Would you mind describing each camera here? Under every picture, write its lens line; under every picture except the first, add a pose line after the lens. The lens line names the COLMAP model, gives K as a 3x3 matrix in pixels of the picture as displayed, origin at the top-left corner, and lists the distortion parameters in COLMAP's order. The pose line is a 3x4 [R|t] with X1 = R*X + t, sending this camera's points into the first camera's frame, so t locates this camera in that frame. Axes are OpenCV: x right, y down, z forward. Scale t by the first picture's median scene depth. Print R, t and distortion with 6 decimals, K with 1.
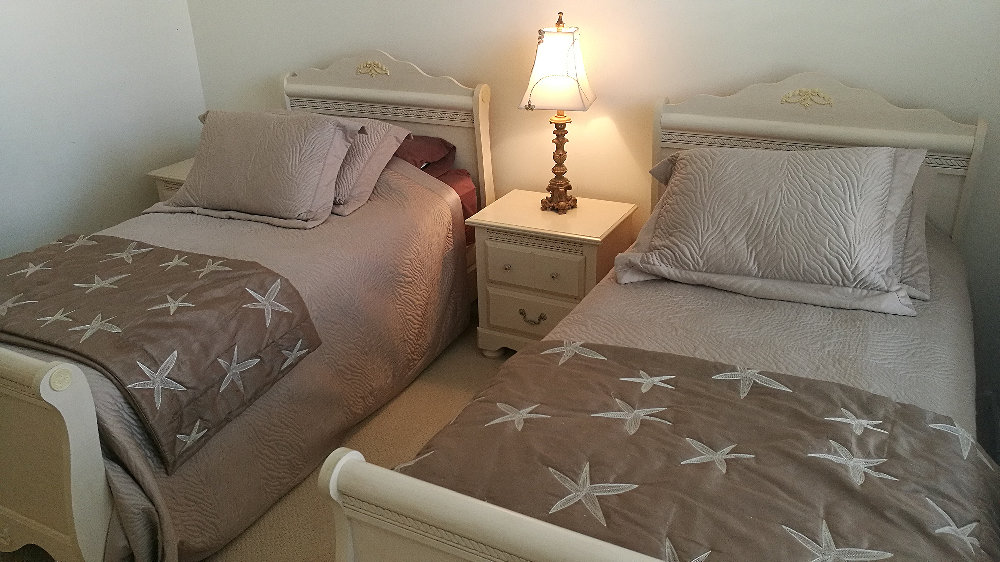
lens RADIAL K [[783.4, 0, 502.1], [0, 783.4, 243.0], [0, 0, 1]] dist [0.005891, 0.000697]
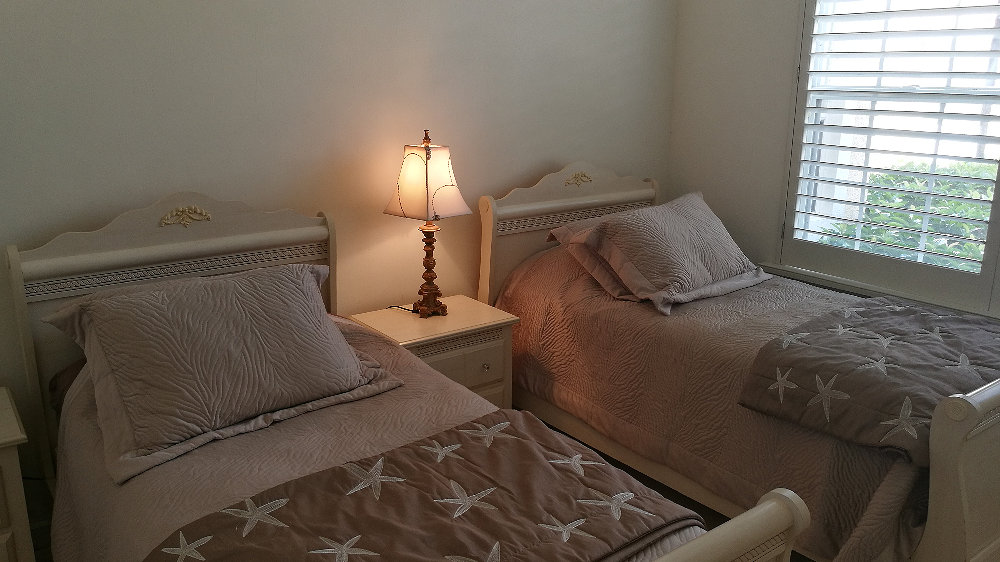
lens RADIAL K [[782.8, 0, 487.5], [0, 782.8, 276.8], [0, 0, 1]] dist [-0.000776, -0.006653]
pose [[0.447102, -0.206734, 0.870265, -0.856296], [0.305801, 0.949629, 0.068480, -0.148285], [-0.840586, 0.235511, 0.487800, 0.444768]]
